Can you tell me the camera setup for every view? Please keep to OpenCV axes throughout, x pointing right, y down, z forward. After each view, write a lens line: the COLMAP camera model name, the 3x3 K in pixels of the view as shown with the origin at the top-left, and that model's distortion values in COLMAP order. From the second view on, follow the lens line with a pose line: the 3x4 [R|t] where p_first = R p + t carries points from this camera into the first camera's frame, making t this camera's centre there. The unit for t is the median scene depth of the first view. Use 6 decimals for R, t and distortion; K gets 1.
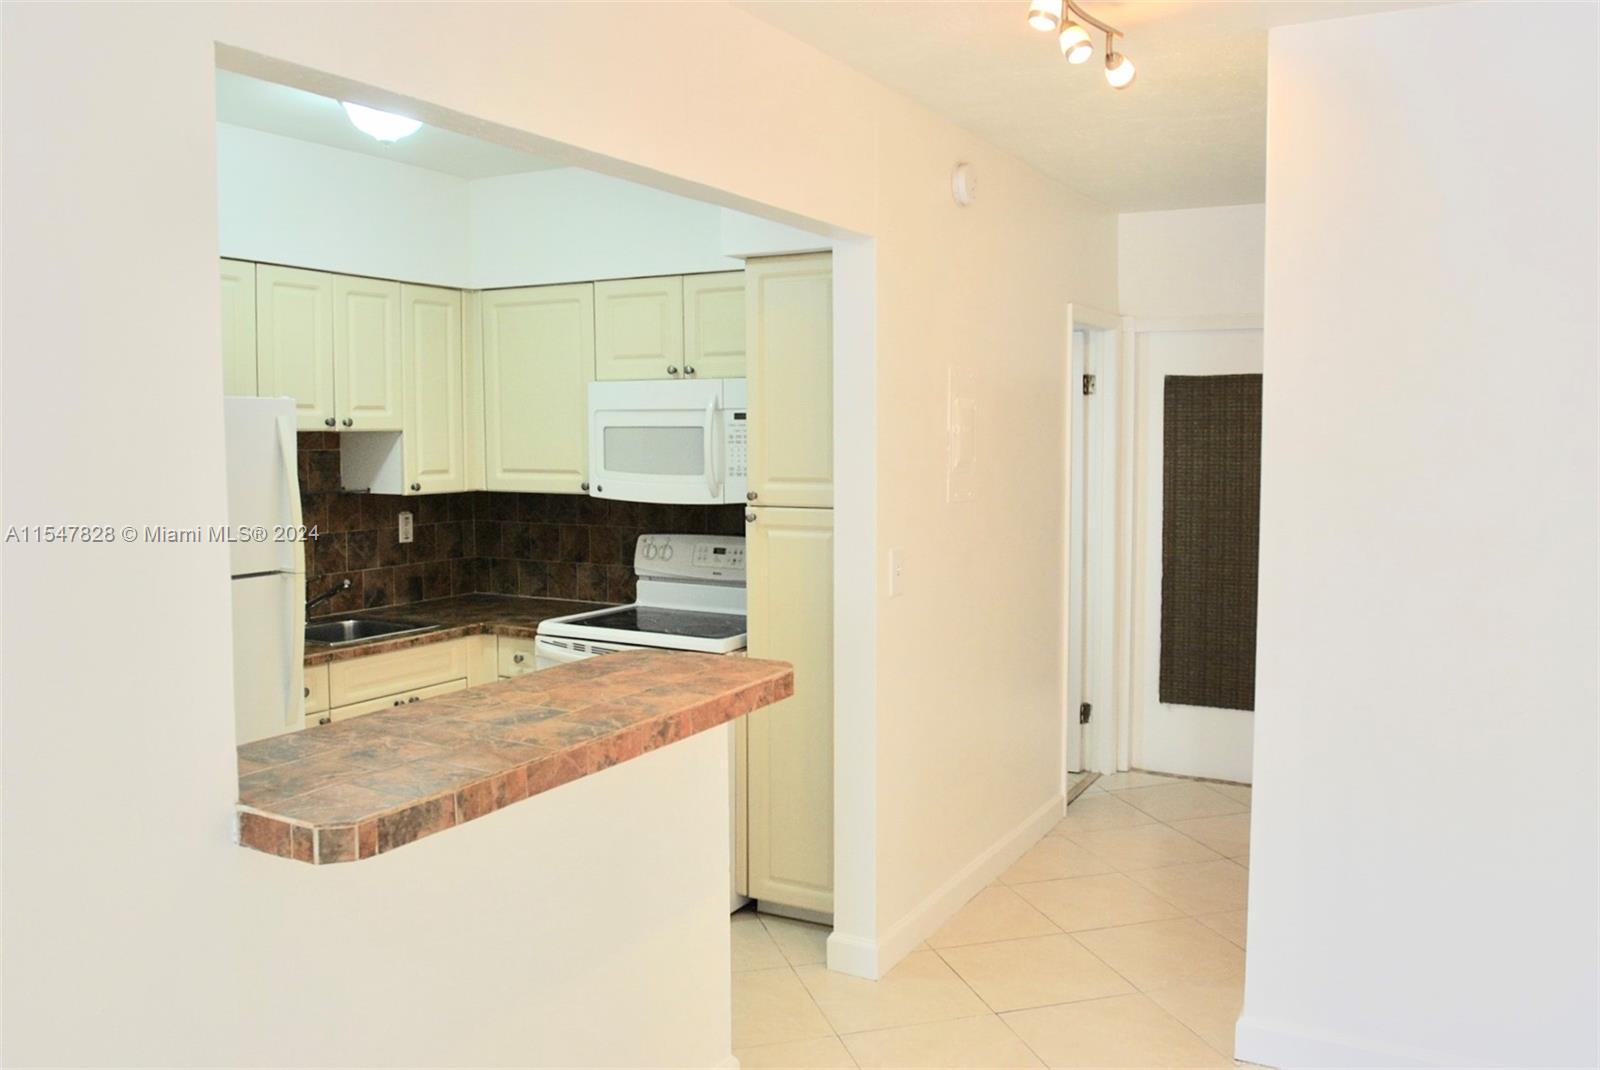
lens RADIAL K [[1284.5, 0, 787.0], [0, 1284.5, 522.0], [0, 0, 1]] dist [-0.051123, 0.023185]
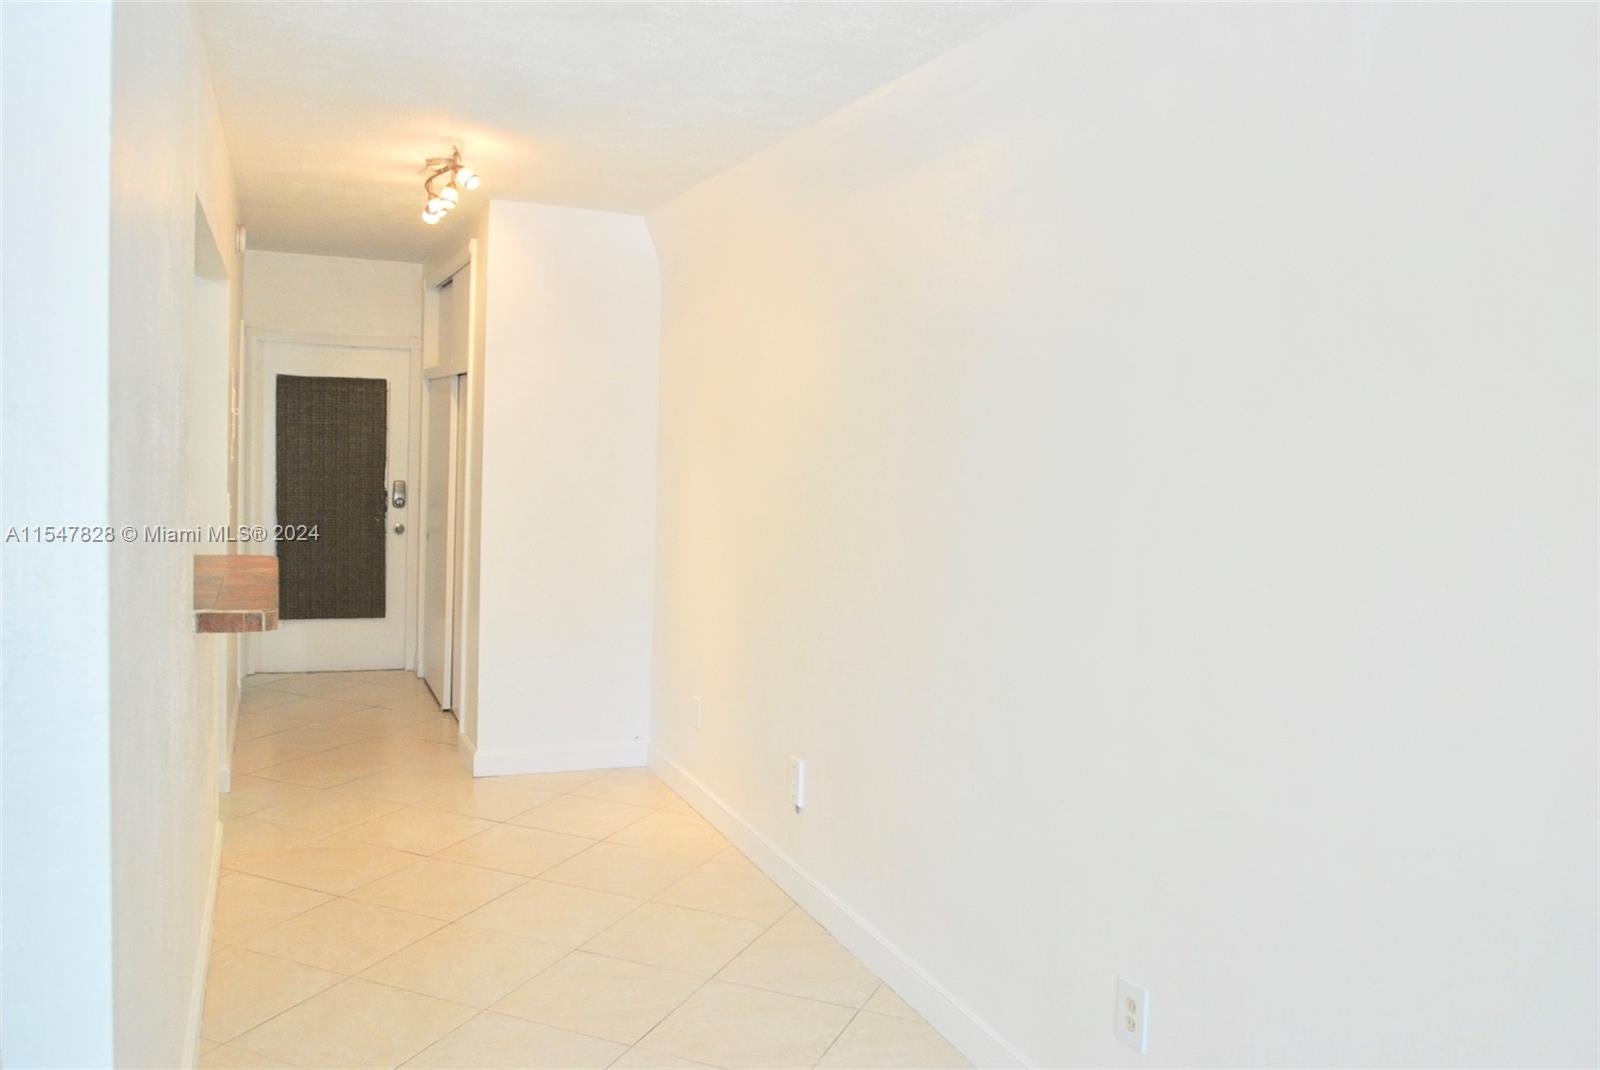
lens RADIAL K [[1284.5, 0, 798.7], [0, 1284.5, 531.7], [0, 0, 1]] dist [-0.051123, 0.023185]
pose [[0.621011, -0.032282, 0.783137, -0.528767], [0.017898, 0.999475, 0.027007, 0.030219], [-0.783597, -0.002755, 0.621263, -0.325789]]
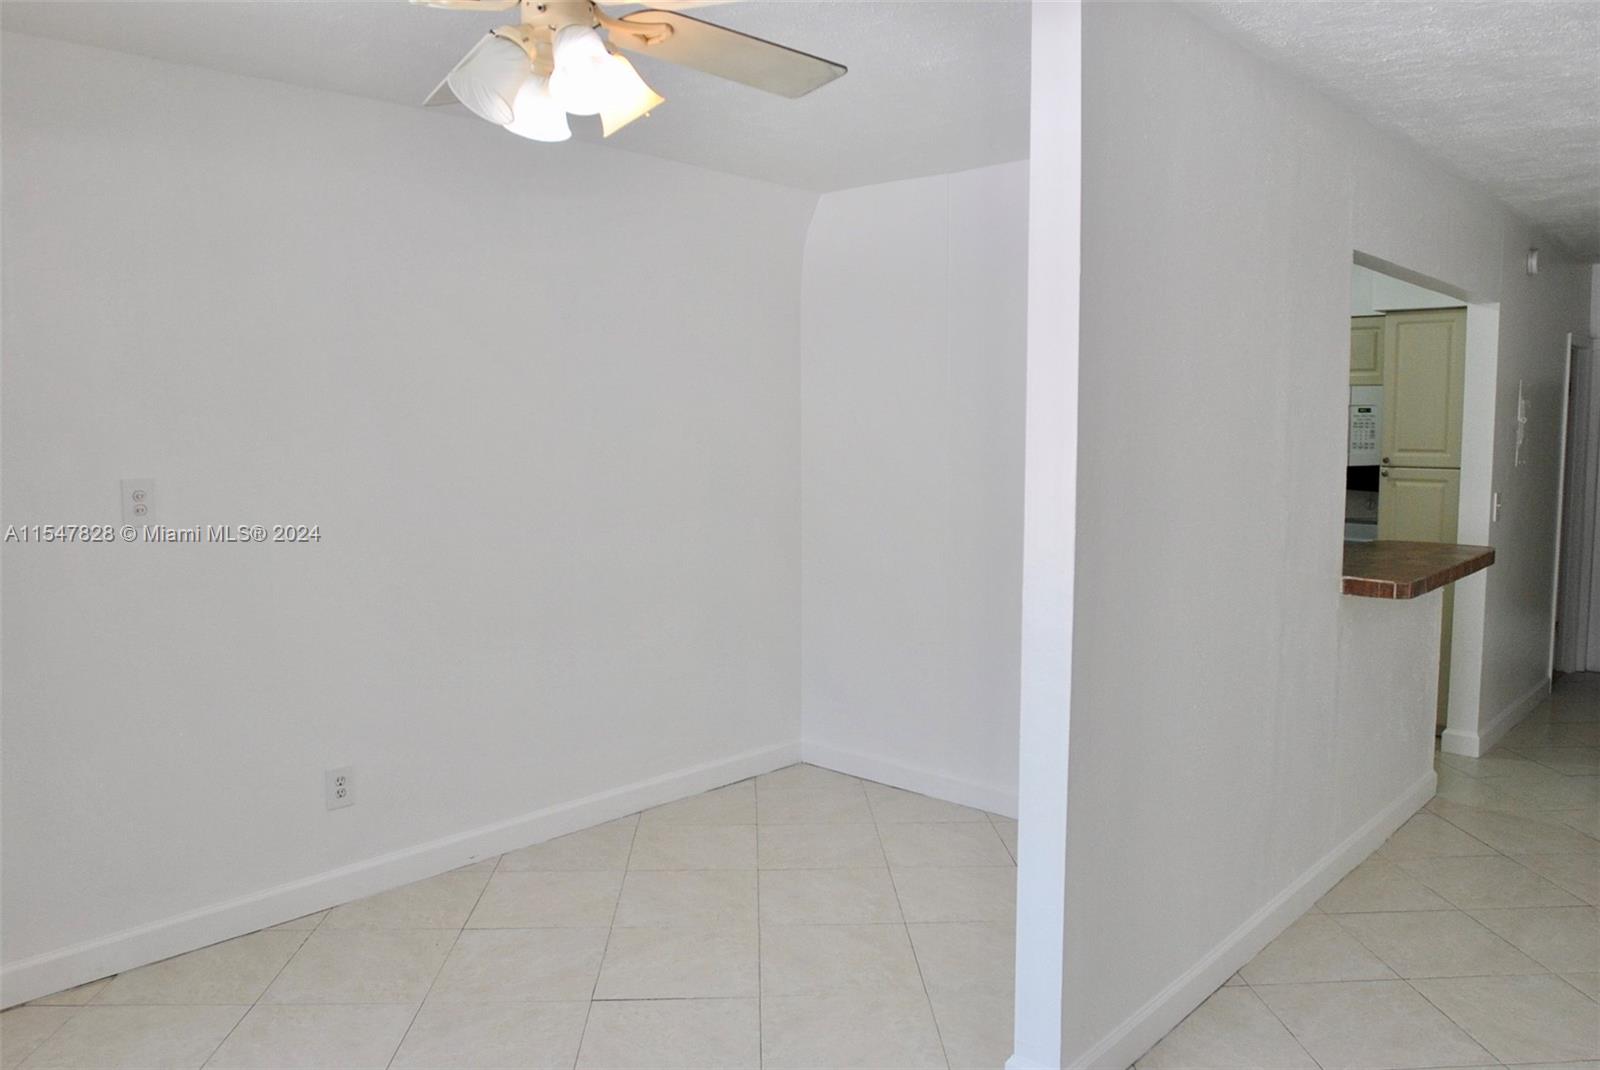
lens RADIAL K [[1183.5, 0, 795.0], [0, 1183.5, 528.4], [0, 0, 1]] dist [-0.065576, 0.031850]
pose [[0.973513, 0.025860, -0.227162, -0.369630], [-0.021656, 0.999545, 0.020980, 0.044878], [0.227602, -0.015505, 0.973631, -0.520709]]
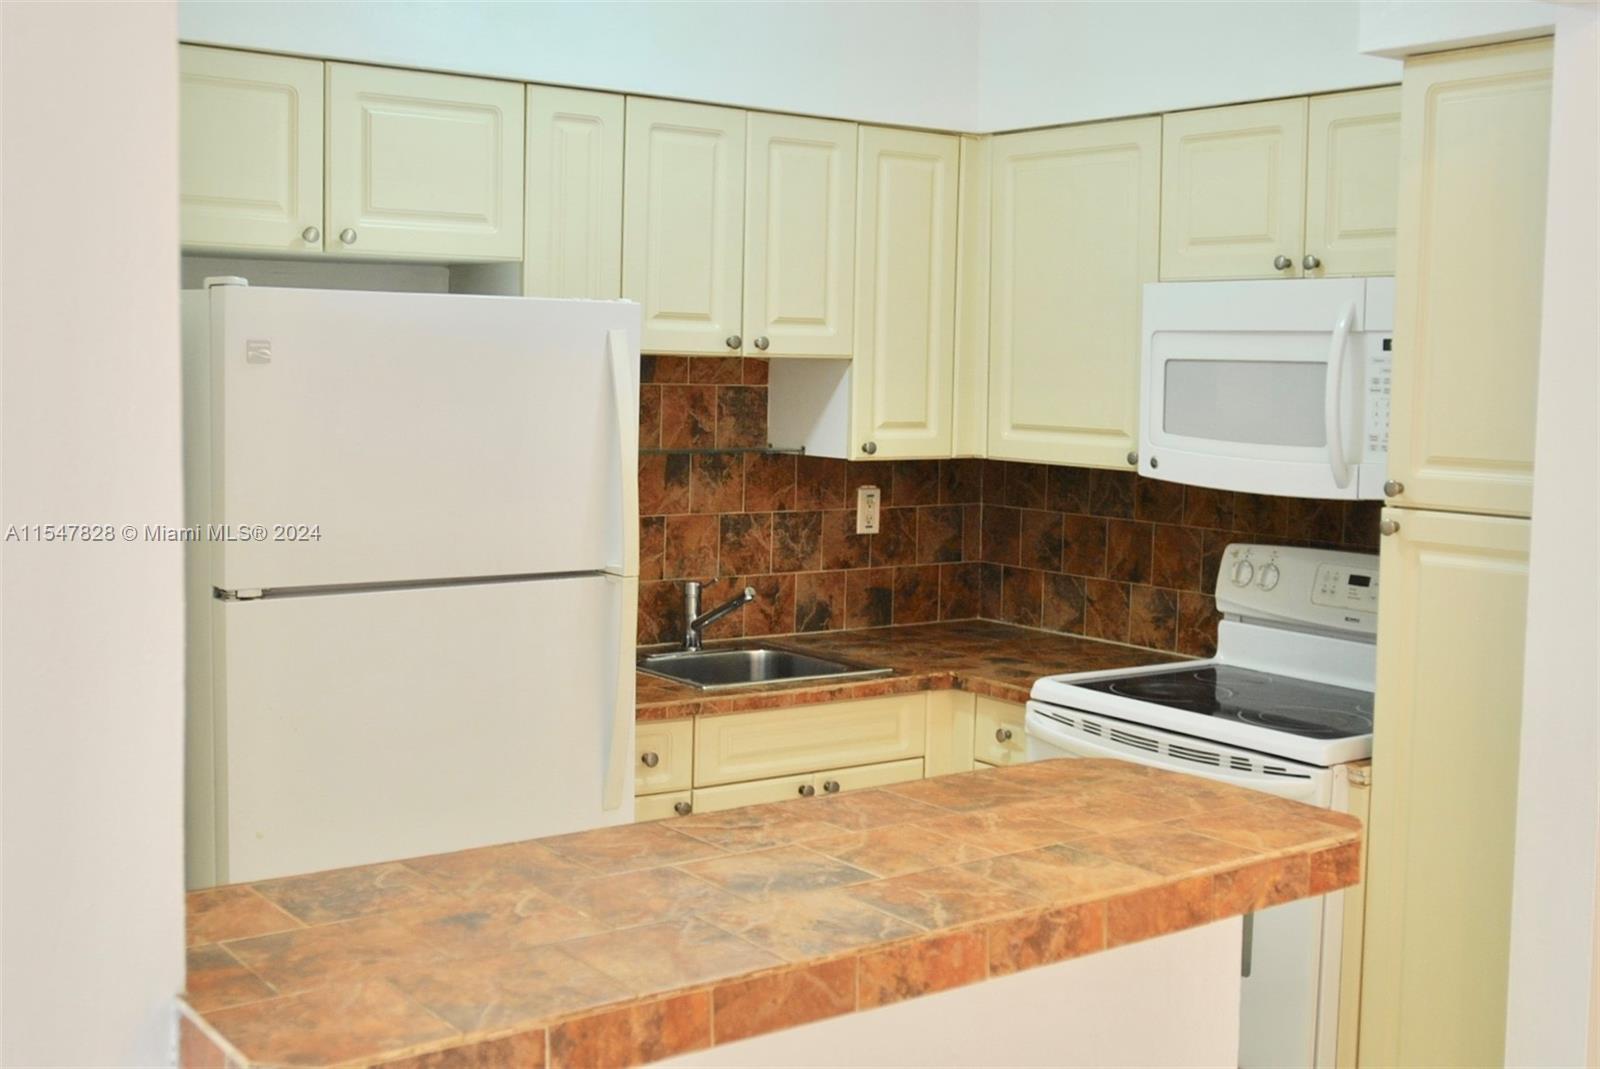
lens RADIAL K [[1891.4, 0, 805.5], [0, 1891.4, 520.2], [0, 0, 1]] dist [0.002569, 0.000000]
pose [[0.914018, 0.053889, -0.402078, 0.062682], [-0.050110, 0.998545, 0.019919, -0.009119], [0.402566, 0.001942, 0.915389, 0.136973]]
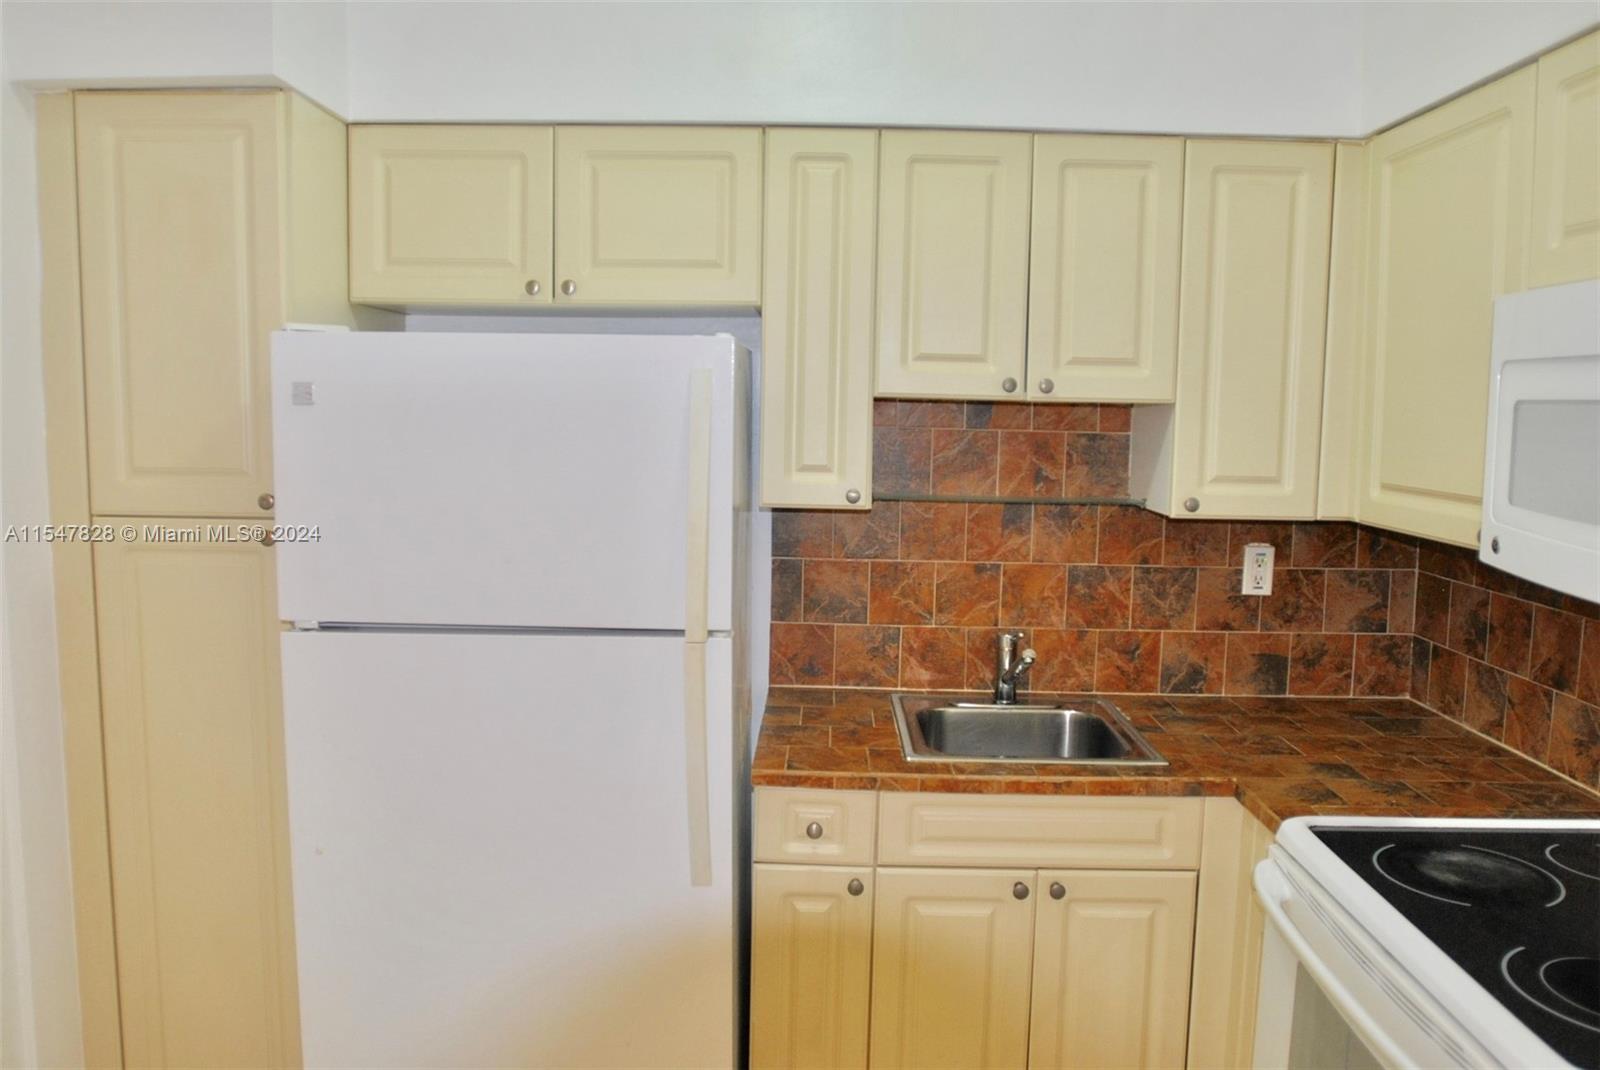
lens RADIAL K [[1183.5, 0, 810.5], [0, 1183.5, 525.7], [0, 0, 1]] dist [-0.065576, 0.031850]
pose [[0.489081, 0.099591, -0.866534, 0.079465], [-0.079836, 0.994401, 0.069227, -0.042533], [0.868577, 0.035323, 0.494294, 0.631771]]
